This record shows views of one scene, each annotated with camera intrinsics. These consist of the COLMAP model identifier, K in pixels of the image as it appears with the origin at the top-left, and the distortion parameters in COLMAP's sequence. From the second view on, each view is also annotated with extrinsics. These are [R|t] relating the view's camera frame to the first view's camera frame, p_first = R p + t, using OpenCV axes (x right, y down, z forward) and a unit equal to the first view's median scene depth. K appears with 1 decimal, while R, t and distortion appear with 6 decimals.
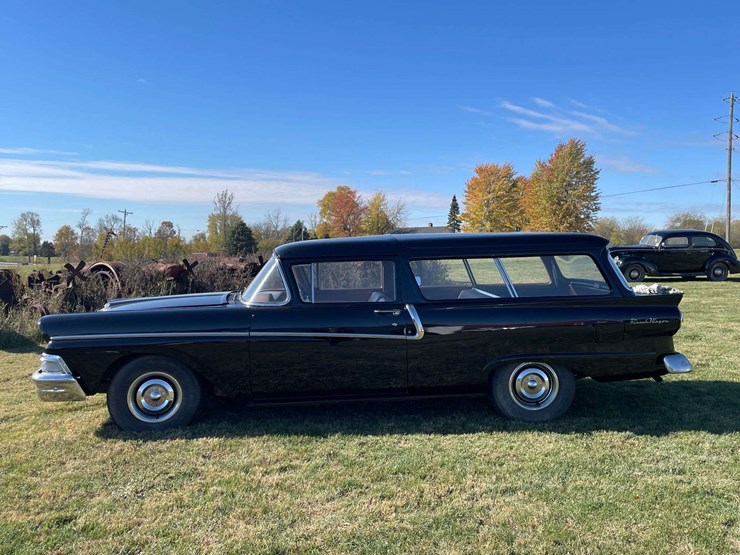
lens RADIAL K [[704.3, 0, 366.0], [0, 704.3, 285.5], [0, 0, 1]] dist [0.097965, -0.137686]
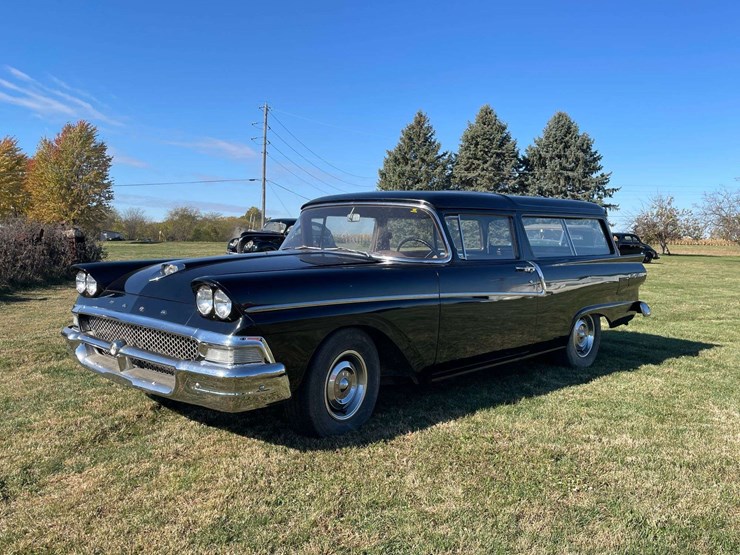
lens RADIAL K [[704.3, 0, 366.0], [0, 704.3, 285.5], [0, 0, 1]] dist [0.097965, -0.137686]
pose [[0.666052, -0.021279, 0.745602, -0.166077], [0.020469, 0.999738, 0.010246, 0.008971], [-0.745625, 0.008437, 0.666313, 0.097680]]
